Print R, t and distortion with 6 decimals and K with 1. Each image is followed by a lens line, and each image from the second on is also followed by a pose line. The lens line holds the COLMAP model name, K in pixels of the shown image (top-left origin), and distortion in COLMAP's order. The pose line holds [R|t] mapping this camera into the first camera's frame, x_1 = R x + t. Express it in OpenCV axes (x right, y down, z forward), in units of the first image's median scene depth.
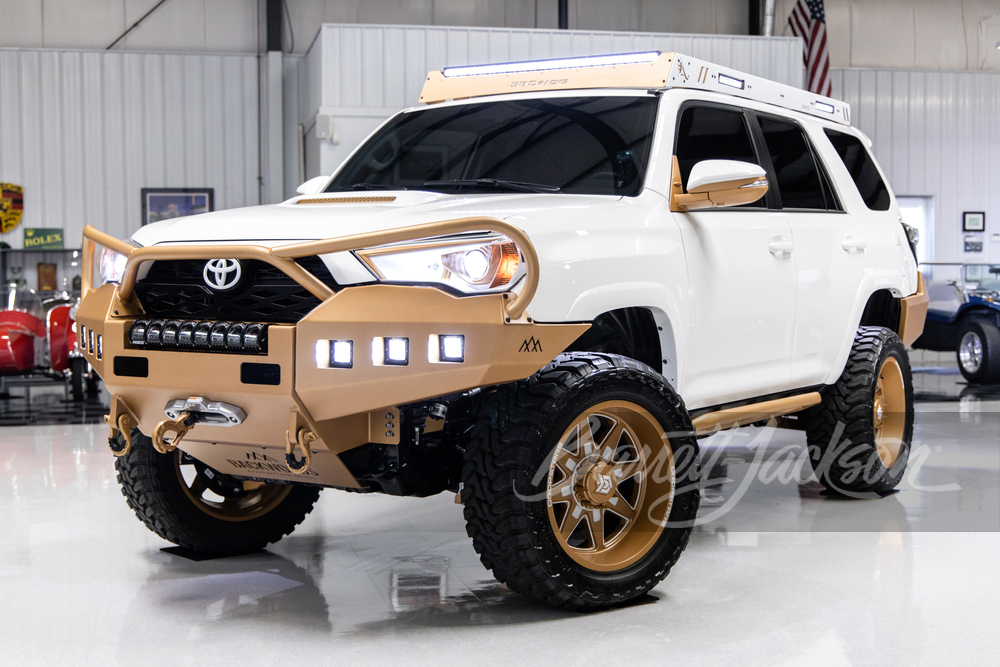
lens RADIAL K [[1429.9, 0, 500.0], [0, 1429.9, 333.5], [0, 0, 1]] dist [0.013070, -0.009513]
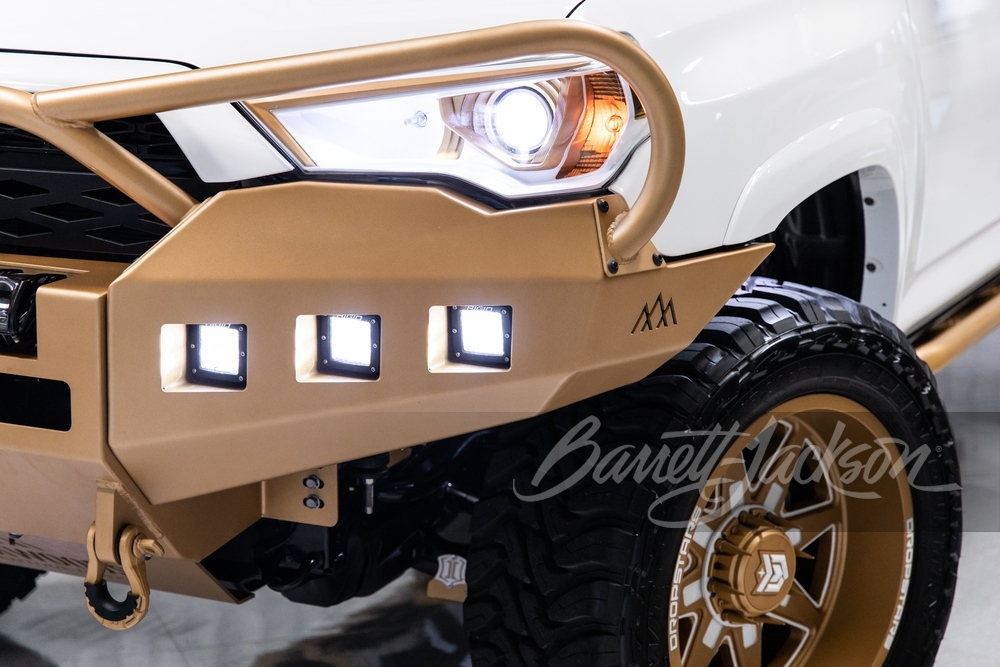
lens RADIAL K [[2448.7, 0, 500.0], [0, 2448.7, 333.5], [0, 0, 1]] dist [0.001082, 0.386040]
pose [[0.994514, -0.016509, 0.103288, -0.100157], [-0.001370, 0.985326, 0.170675, -0.110786], [-0.104590, -0.169880, 0.979899, 0.284497]]
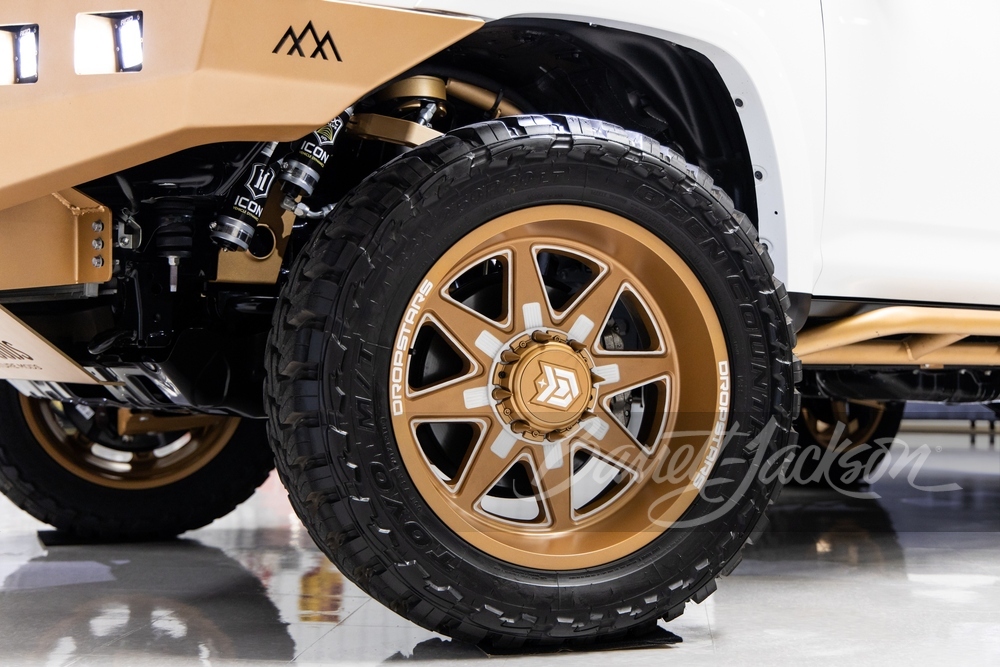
lens RADIAL K [[1429.9, 0, 500.0], [0, 1429.9, 333.5], [0, 0, 1]] dist [0.013070, -0.009513]
pose [[0.944412, 0.001656, -0.328761, 0.230178], [-0.023546, 0.997760, -0.062613, 0.128293], [0.327921, 0.066874, 0.942335, 0.590890]]
